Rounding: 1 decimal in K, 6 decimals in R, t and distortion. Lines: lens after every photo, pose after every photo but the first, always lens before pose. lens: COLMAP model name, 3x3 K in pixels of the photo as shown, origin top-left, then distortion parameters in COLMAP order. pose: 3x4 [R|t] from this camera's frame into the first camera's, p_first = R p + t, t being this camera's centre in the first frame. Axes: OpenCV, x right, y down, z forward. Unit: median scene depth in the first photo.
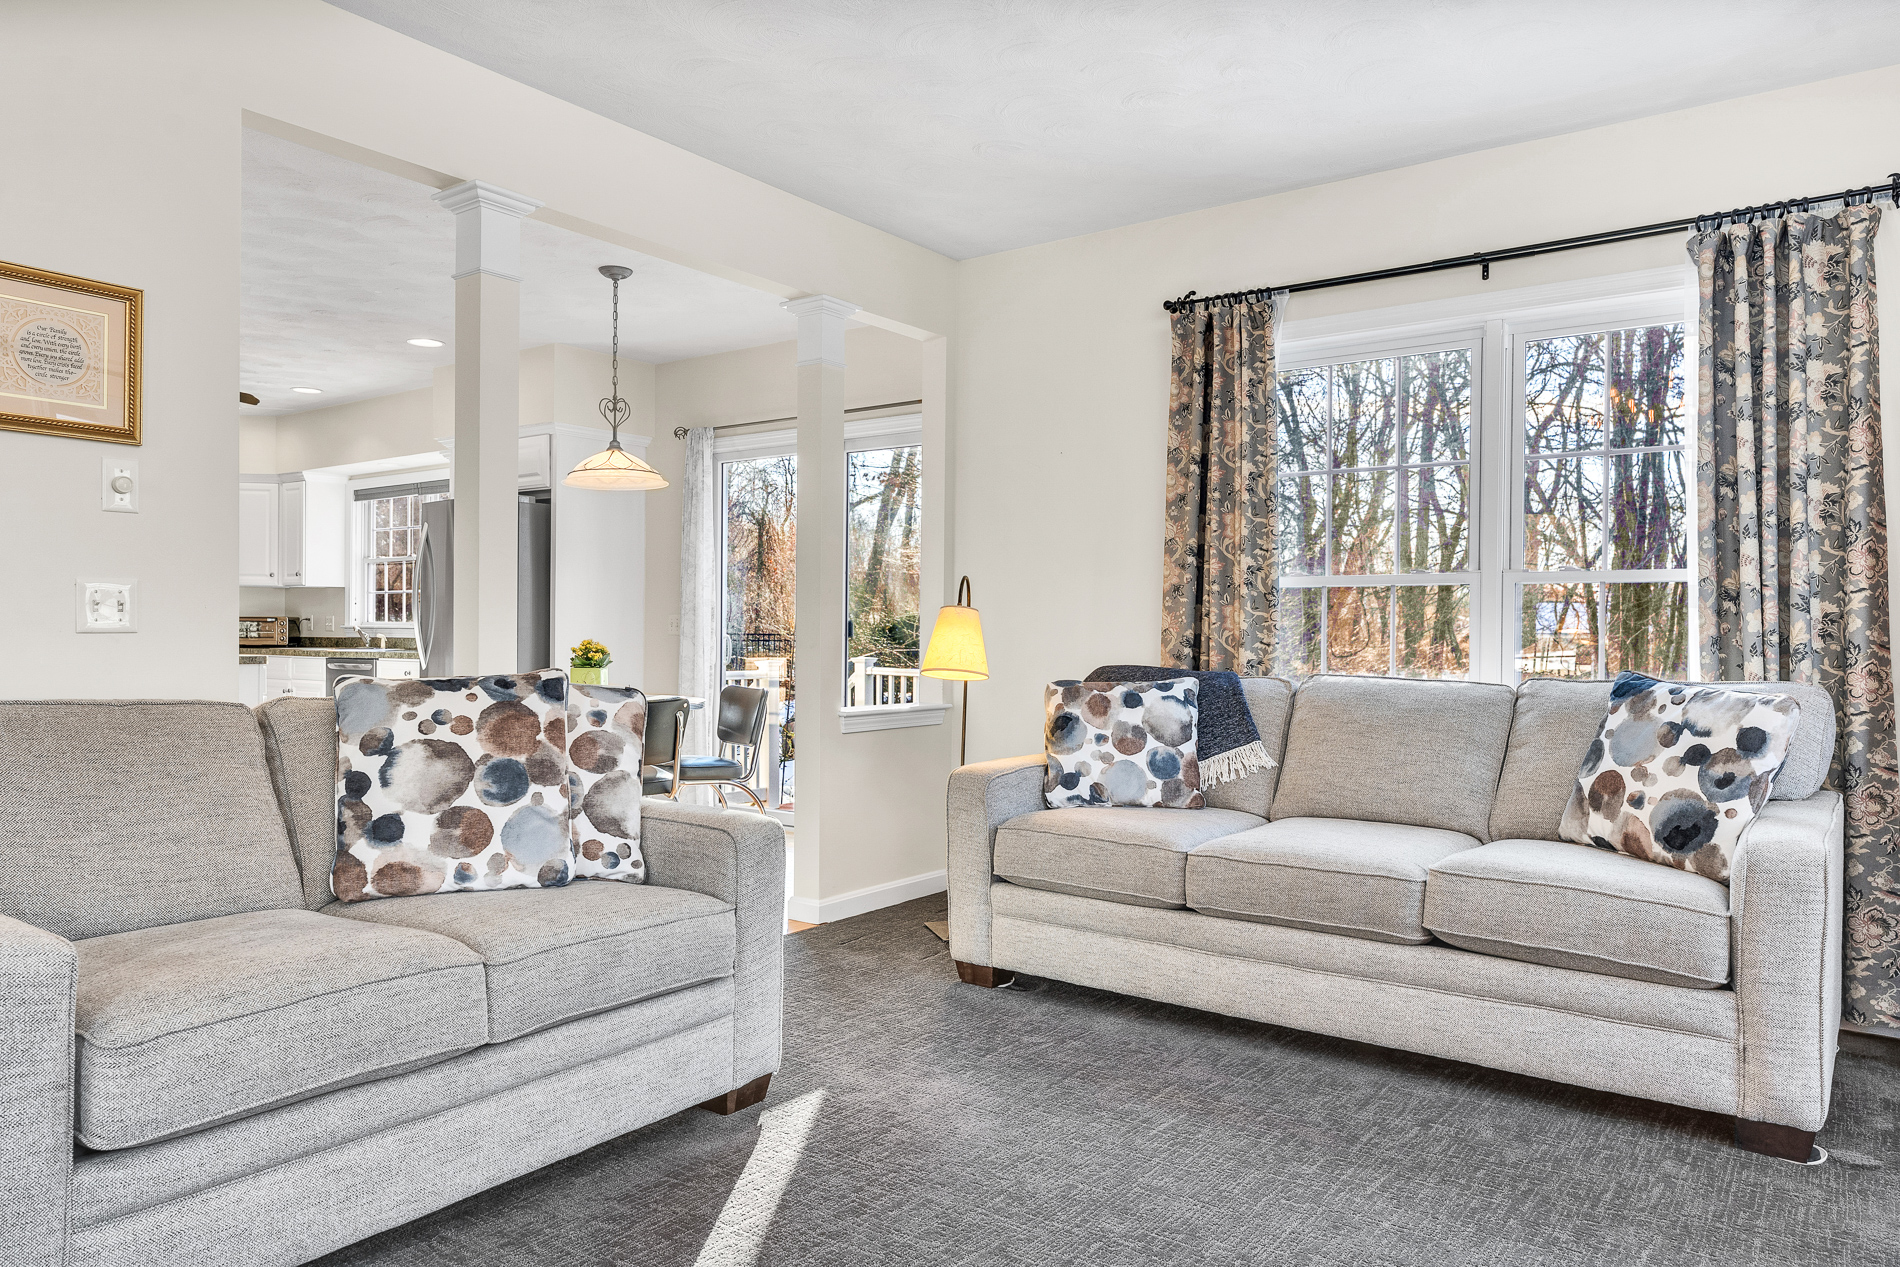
lens RADIAL K [[1245.4, 0, 950.0], [0, 1245.4, 633.5], [0, 0, 1]] dist [-0.004127, -0.001326]
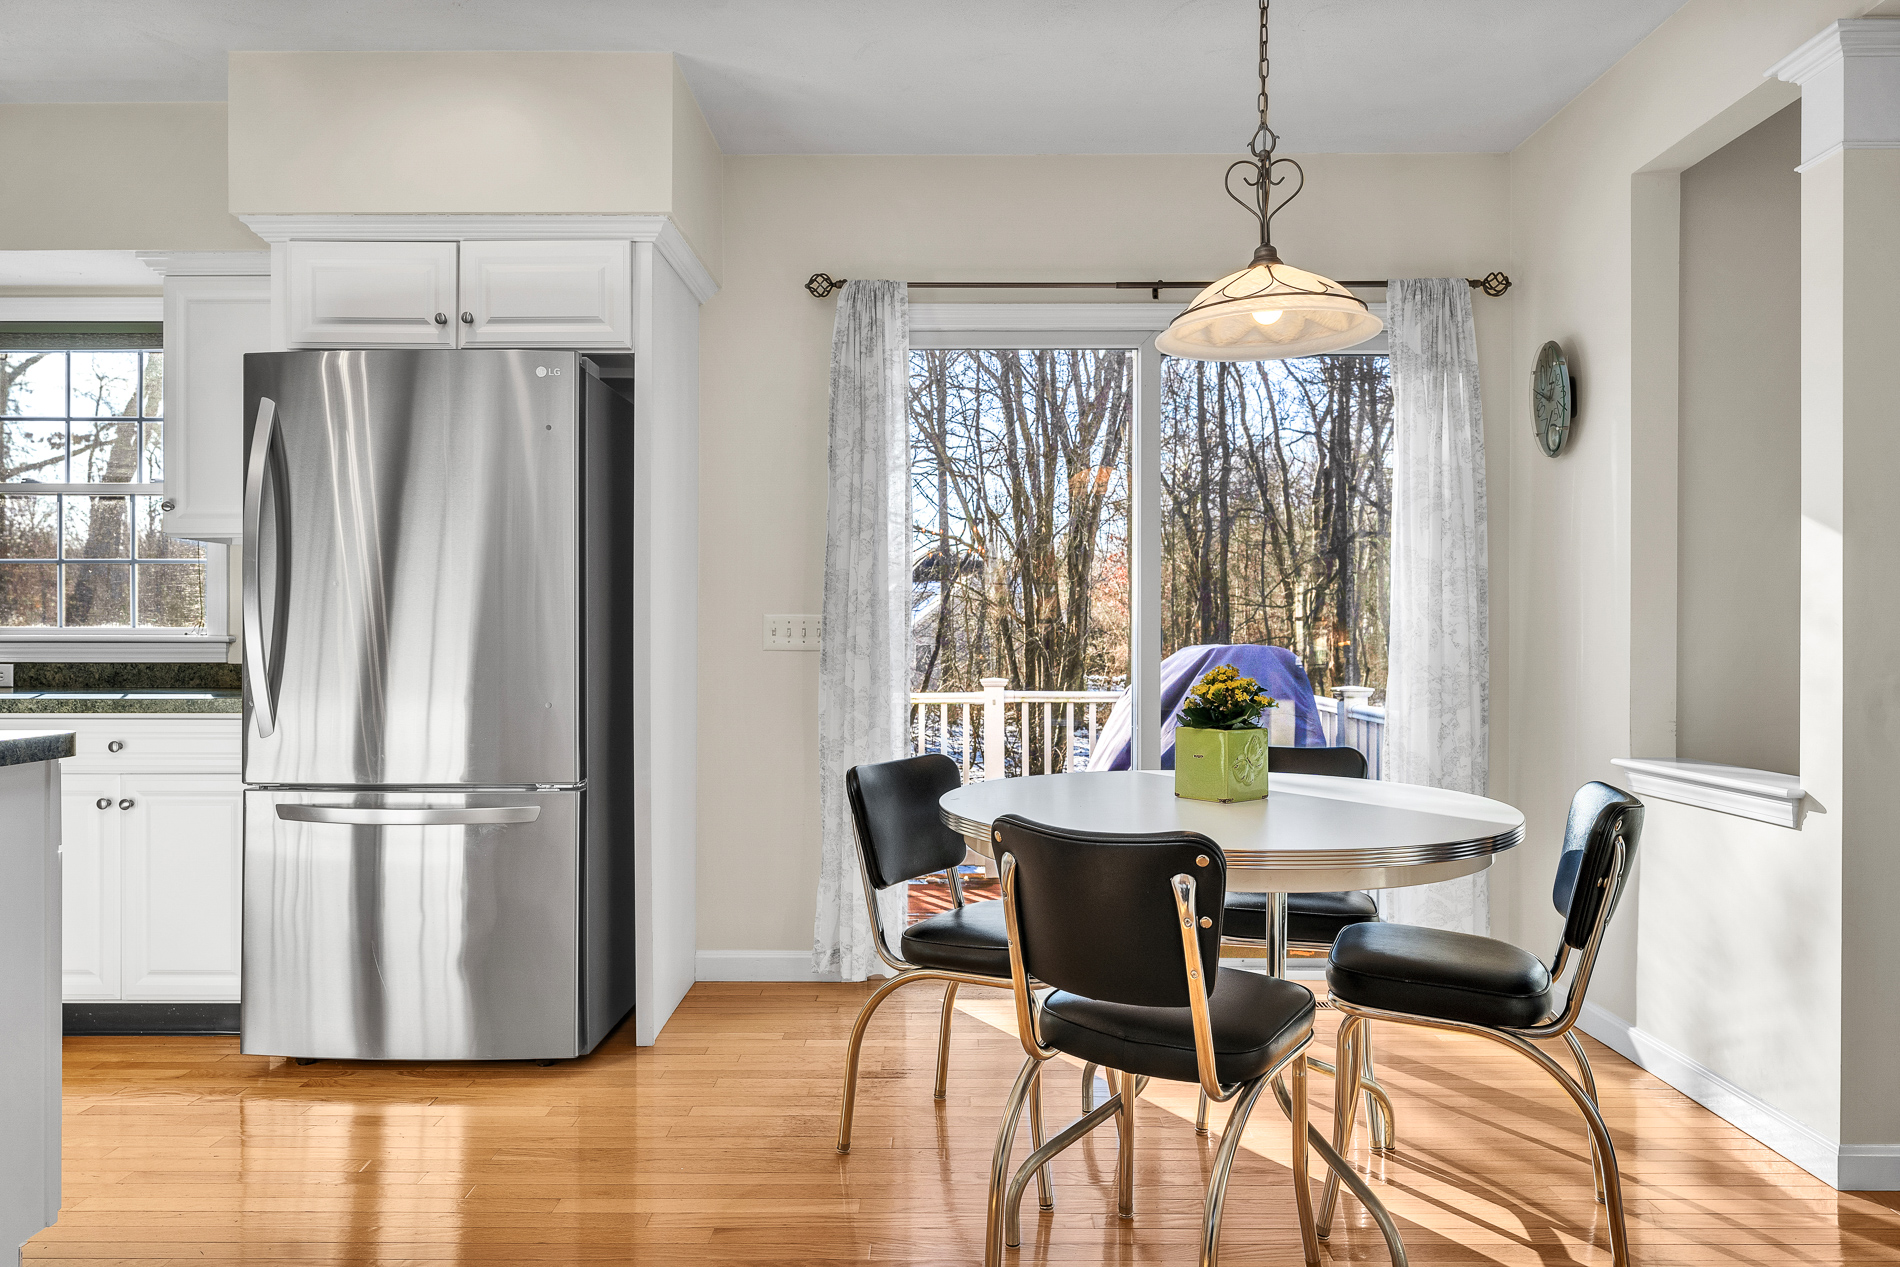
lens RADIAL K [[1192.0, 0, 950.0], [0, 1192.0, 633.5], [0, 0, 1]] dist [0.007286, -0.001388]
pose [[0.804981, -0.009022, 0.593232, -0.974510], [0.009420, 0.999953, 0.002426, -0.011917], [-0.593226, 0.003636, 0.805028, 1.069956]]
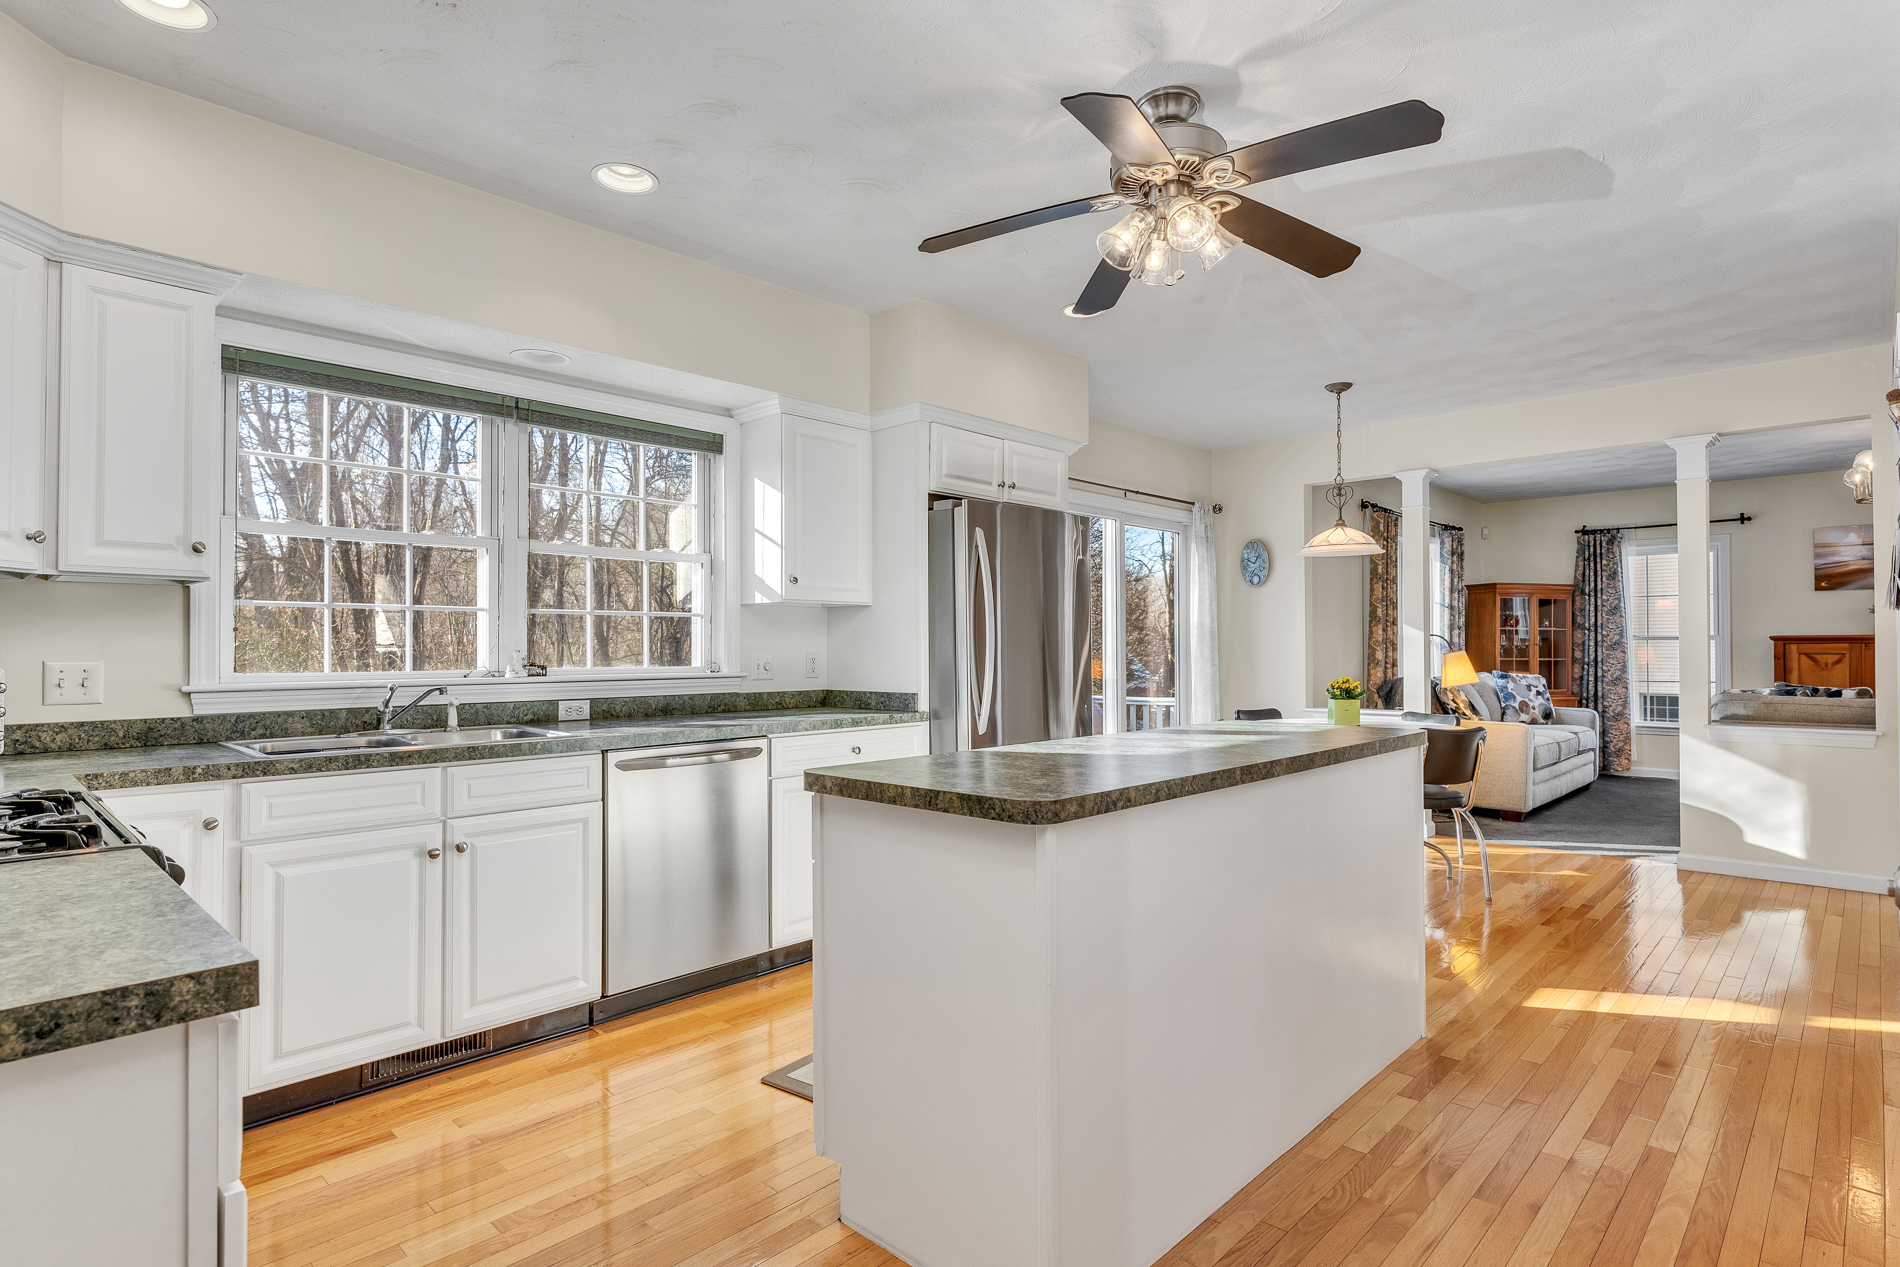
lens RADIAL K [[967.9, 0, 950.0], [0, 967.9, 633.5], [0, 0, 1]] dist [-0.004087, -0.001293]
pose [[0.134262, 0.009867, 0.990897, -1.982797], [0.007853, 0.999908, -0.011021, -0.045937], [-0.990915, 0.009262, 0.134172, 1.923610]]
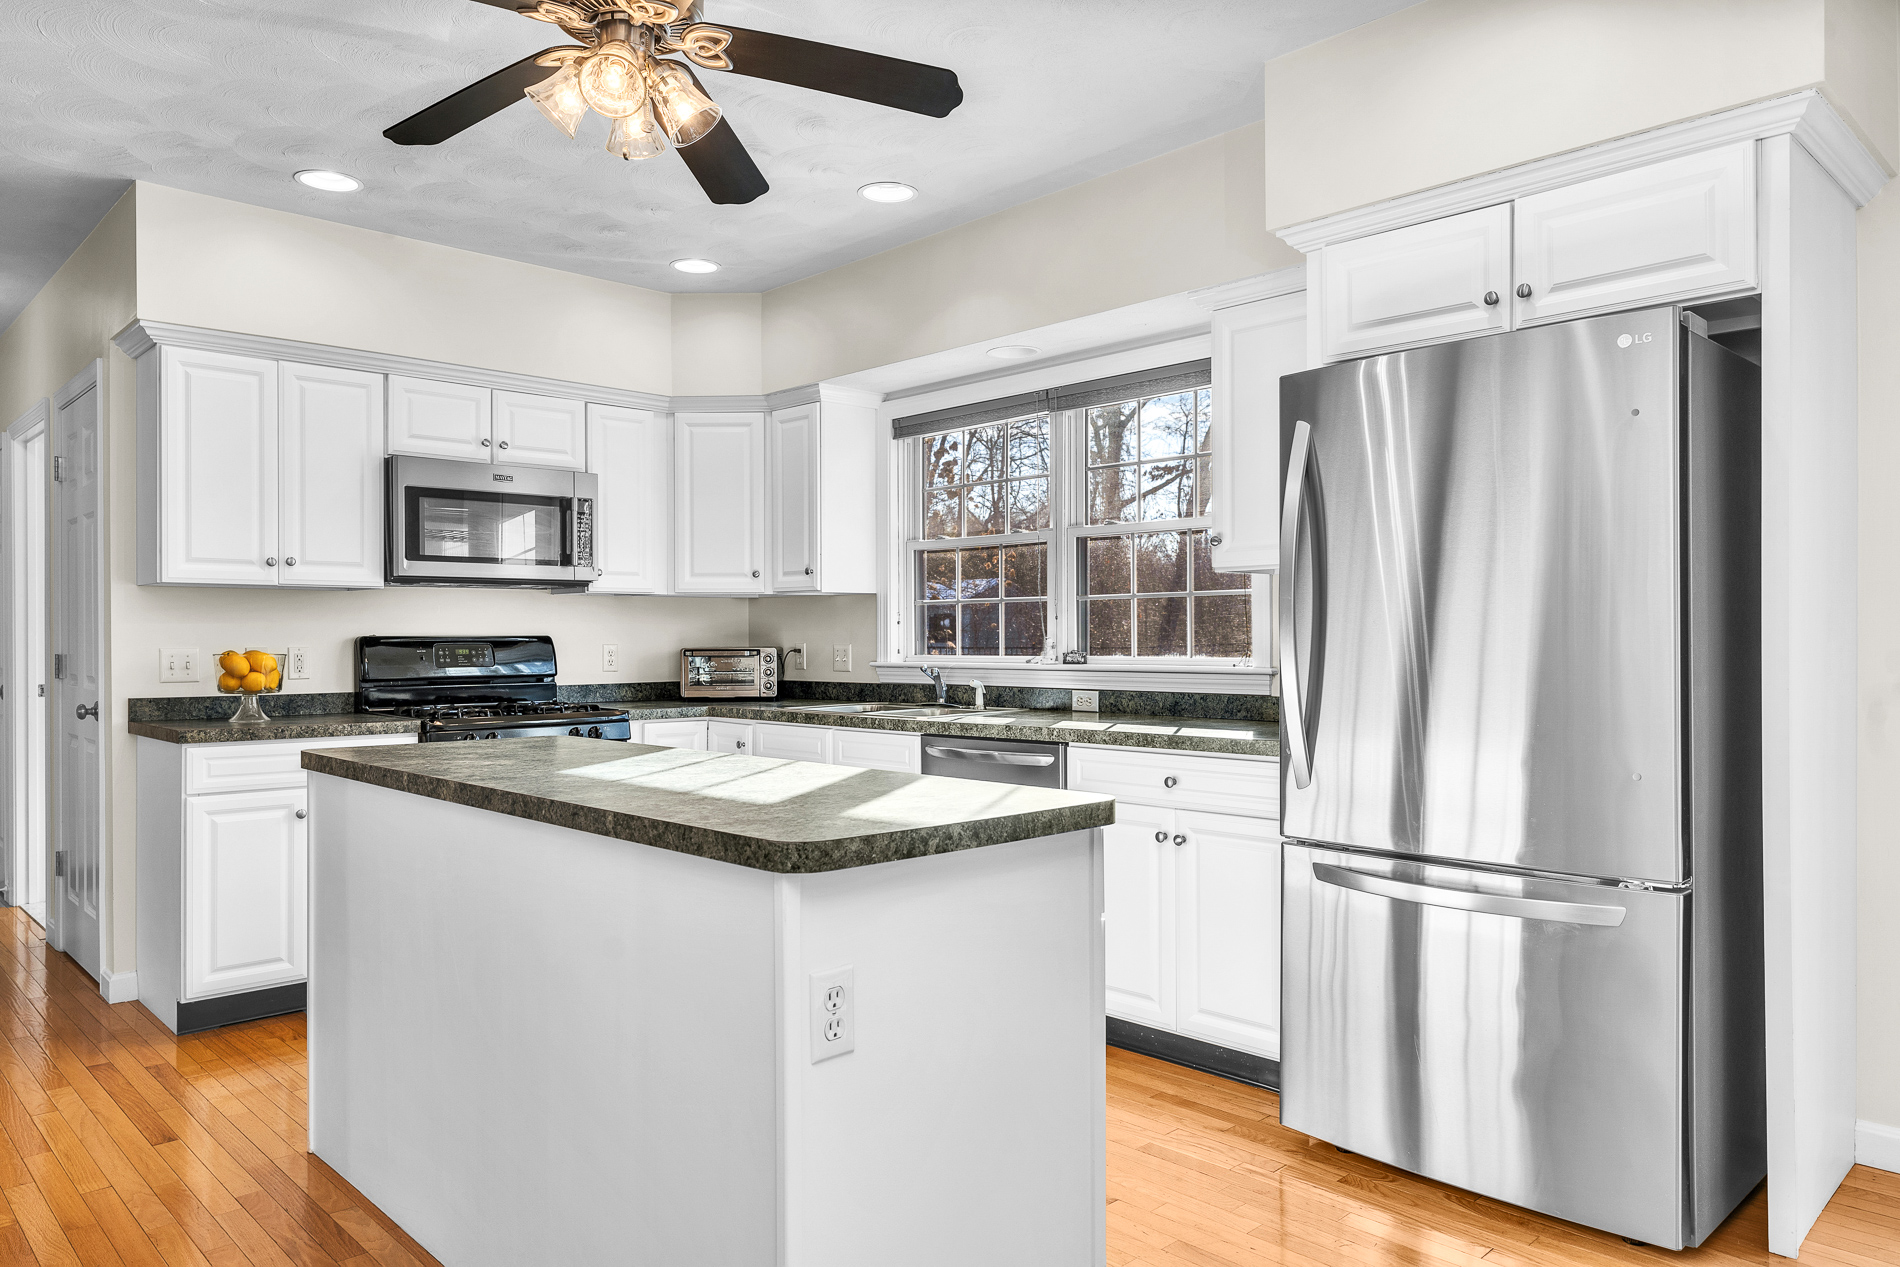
lens RADIAL K [[1256.1, 0, 950.0], [0, 1256.1, 633.5], [0, 0, 1]] dist [0.012875, 0.006097]
pose [[0.985672, -0.010694, -0.168334, -0.950032], [0.009433, 0.999921, -0.008289, -0.038044], [0.168409, 0.006582, 0.985695, 1.189209]]
